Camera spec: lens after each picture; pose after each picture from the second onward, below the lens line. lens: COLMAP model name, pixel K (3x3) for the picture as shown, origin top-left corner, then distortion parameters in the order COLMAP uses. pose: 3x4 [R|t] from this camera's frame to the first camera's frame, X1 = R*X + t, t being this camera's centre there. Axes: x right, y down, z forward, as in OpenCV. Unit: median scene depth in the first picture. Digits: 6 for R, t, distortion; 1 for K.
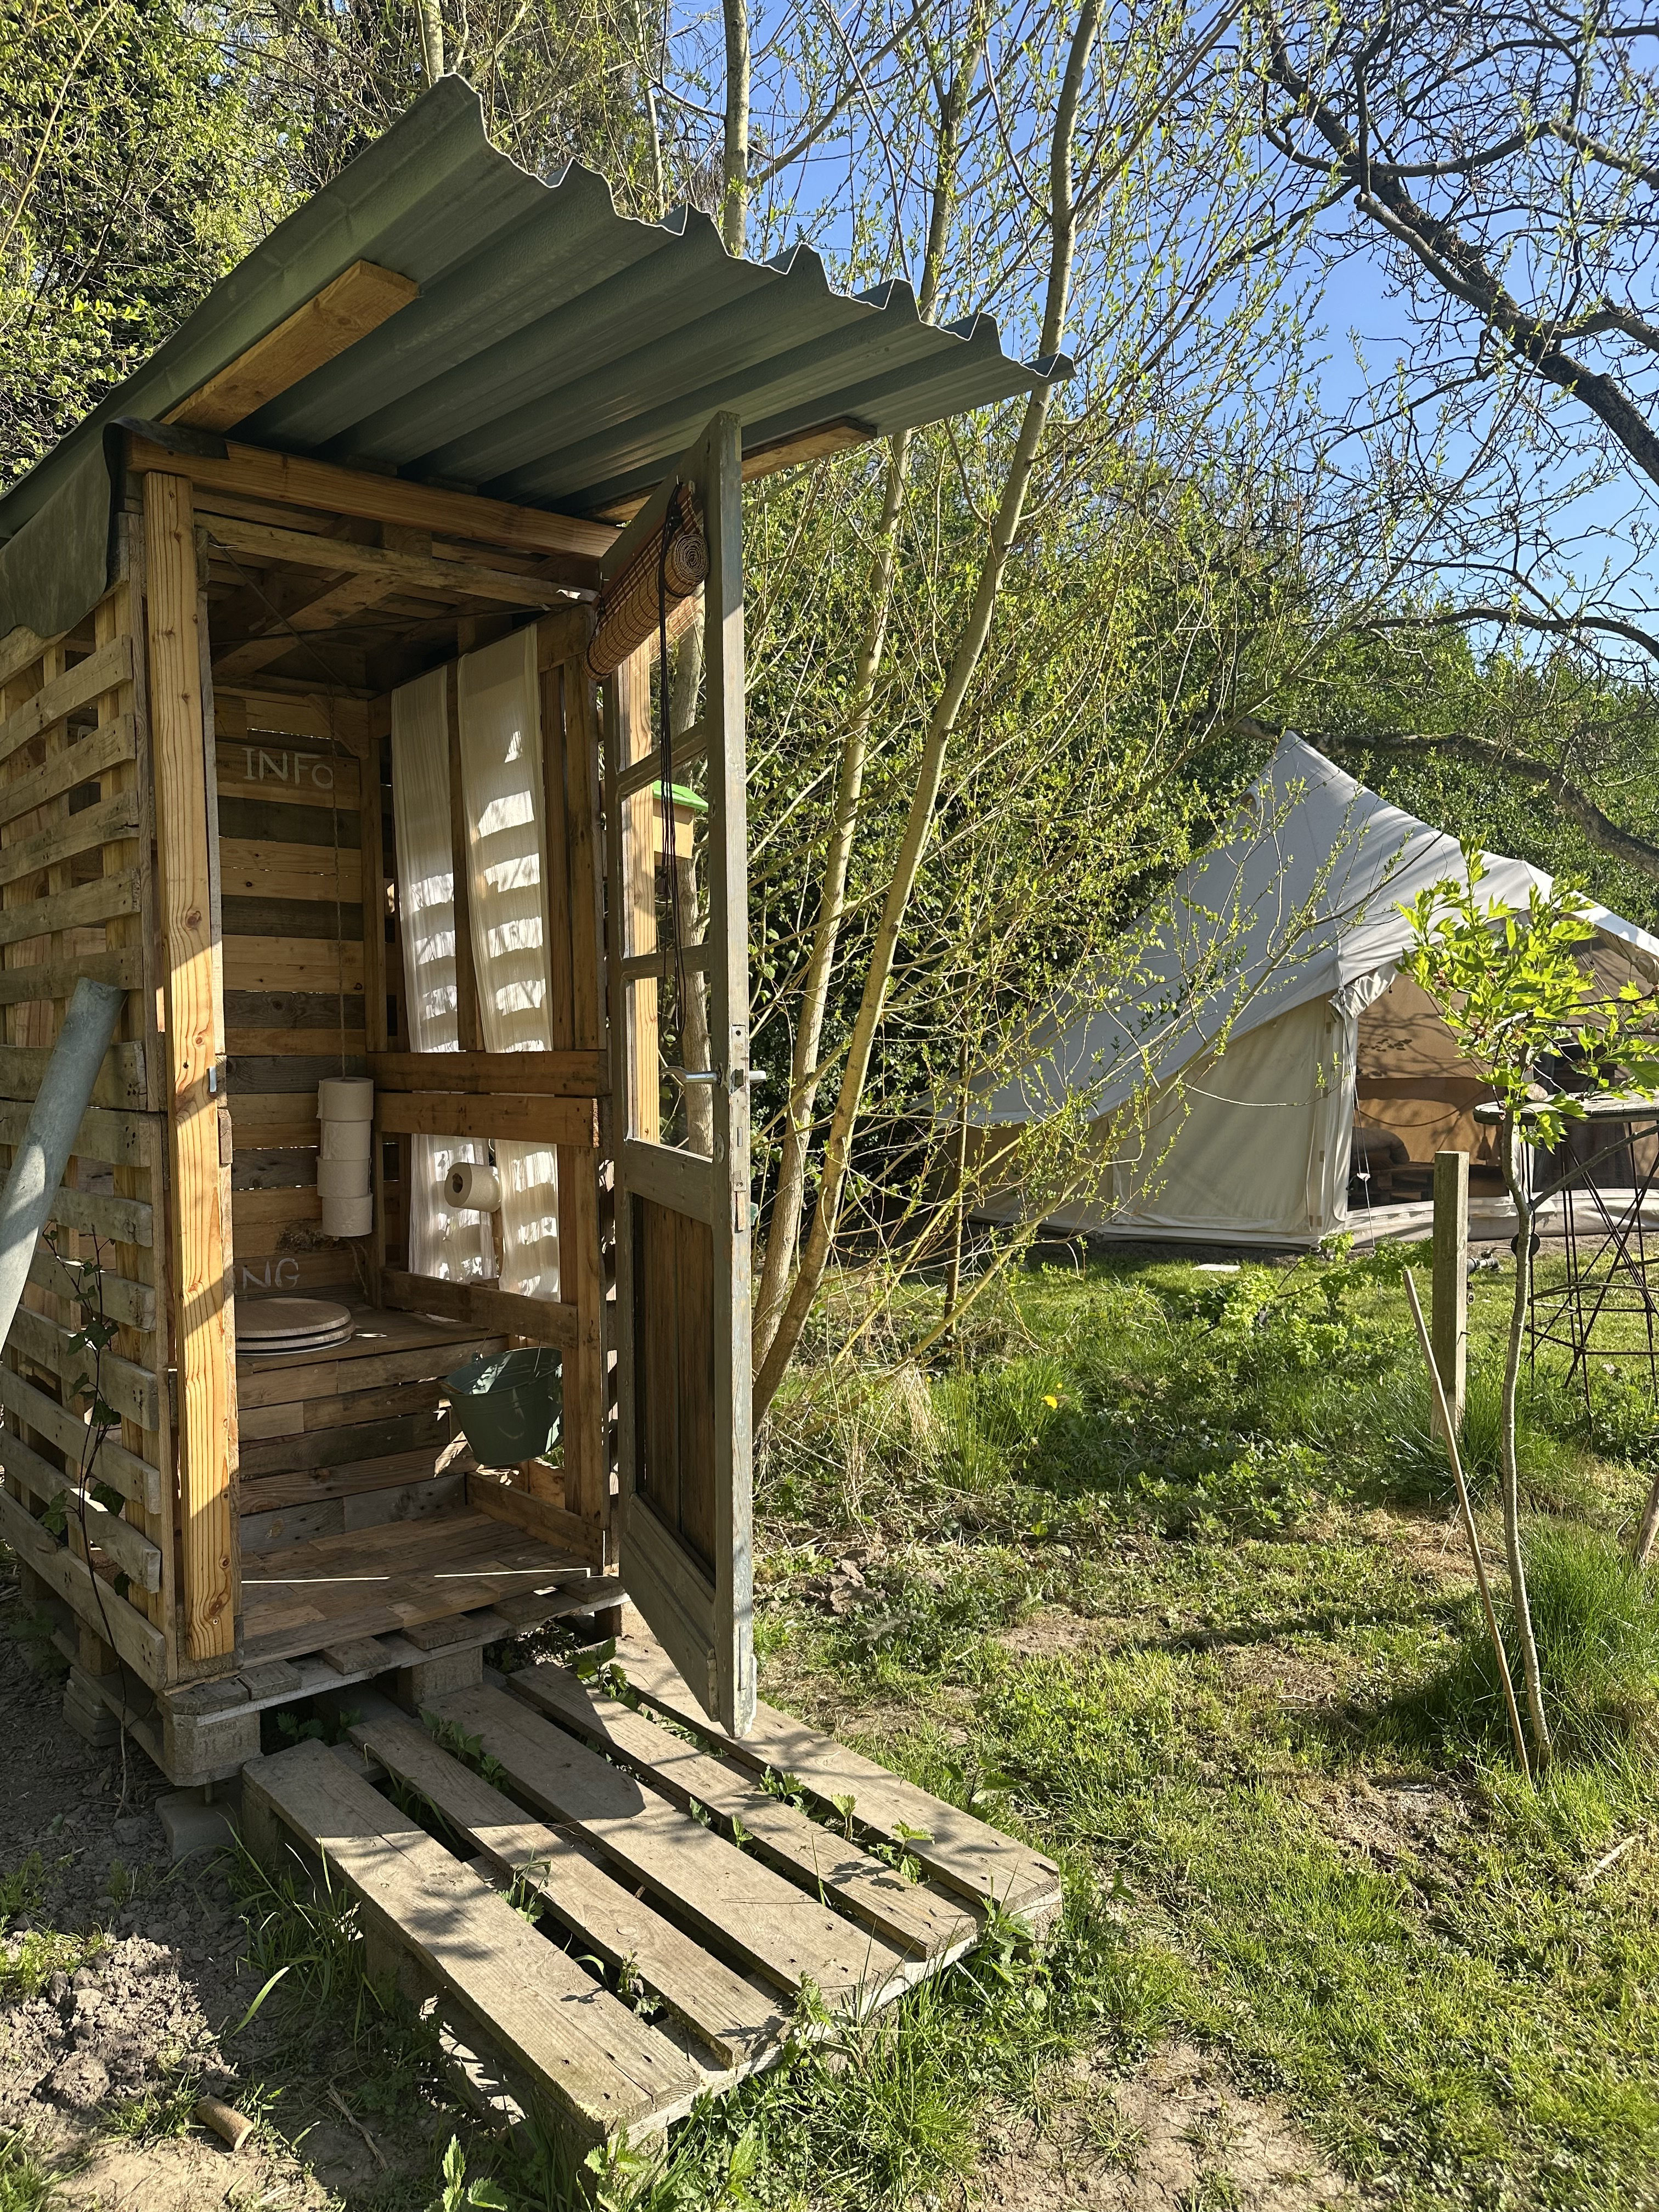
lens RADIAL K [[1576.7, 0, 847.9], [0, 1576.7, 1113.0], [0, 0, 1]] dist [0.035715, -0.020572]
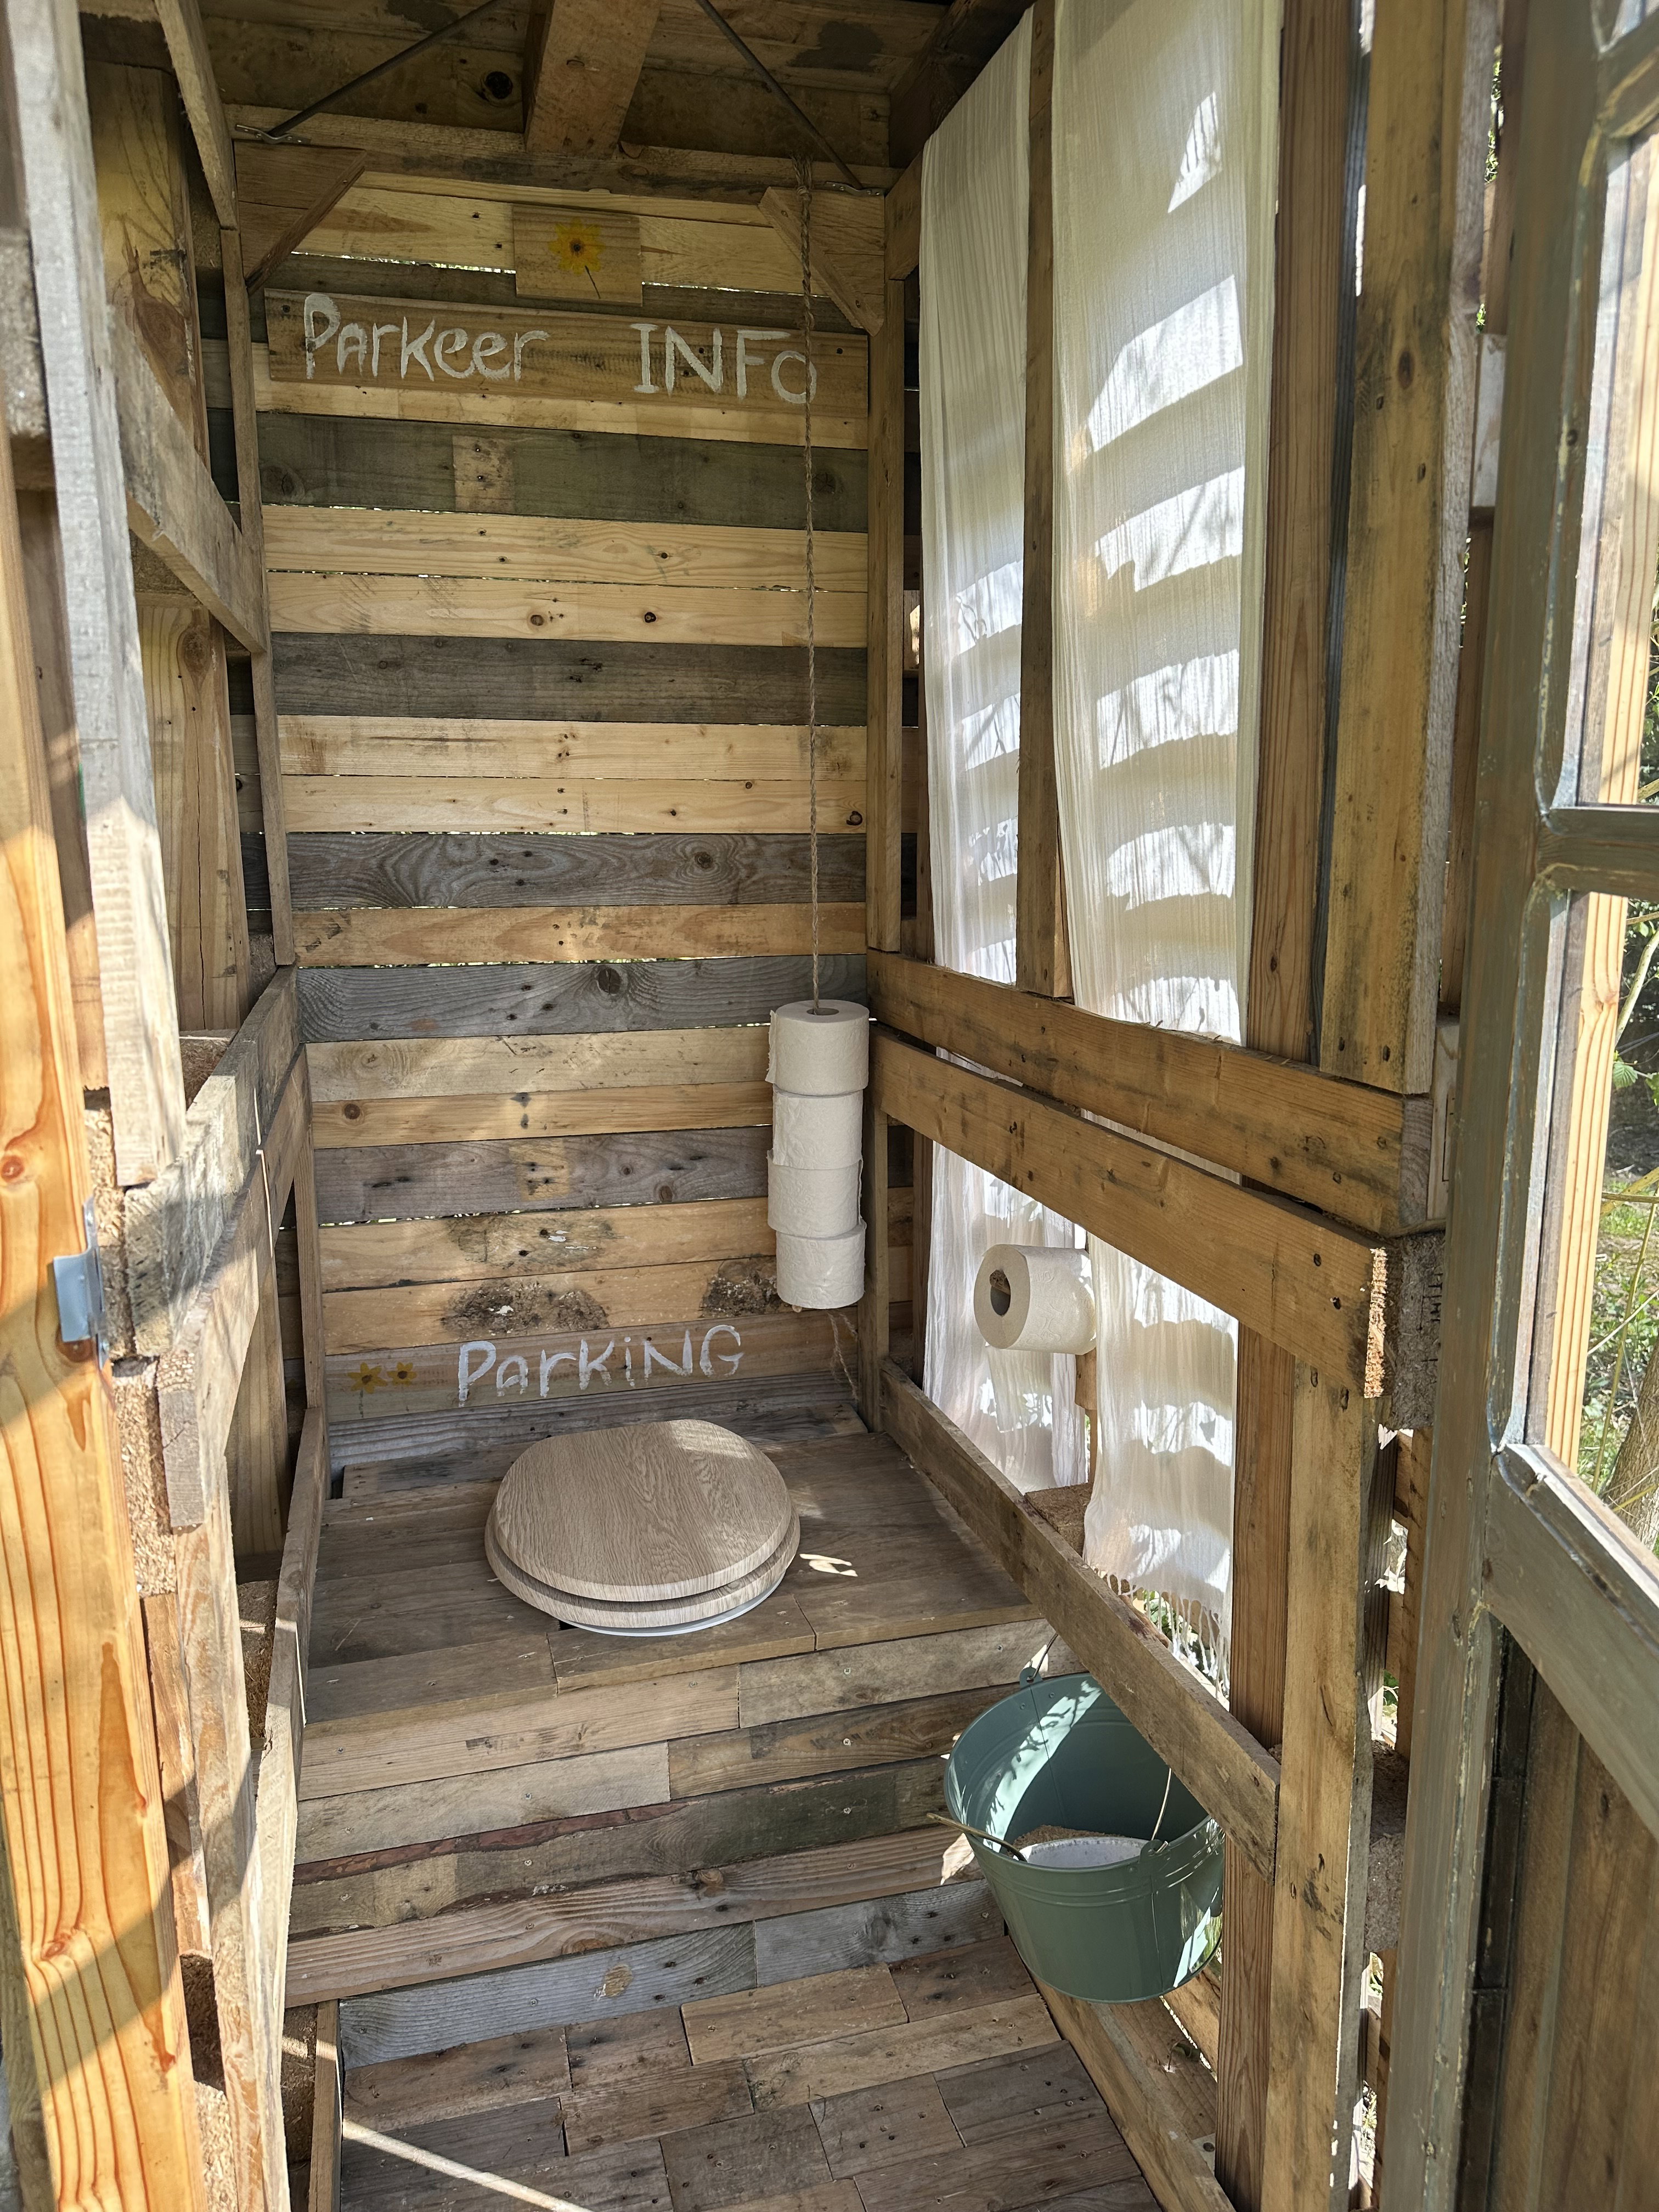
lens RADIAL K [[1576.7, 0, 823.3], [0, 1576.7, 1129.6], [0, 0, 1]] dist [0.035715, -0.020572]
pose [[0.913191, 0.082023, -0.399193, -0.119798], [-0.014683, 0.985522, 0.168908, -0.073889], [0.407268, -0.148384, 0.901174, 0.583294]]
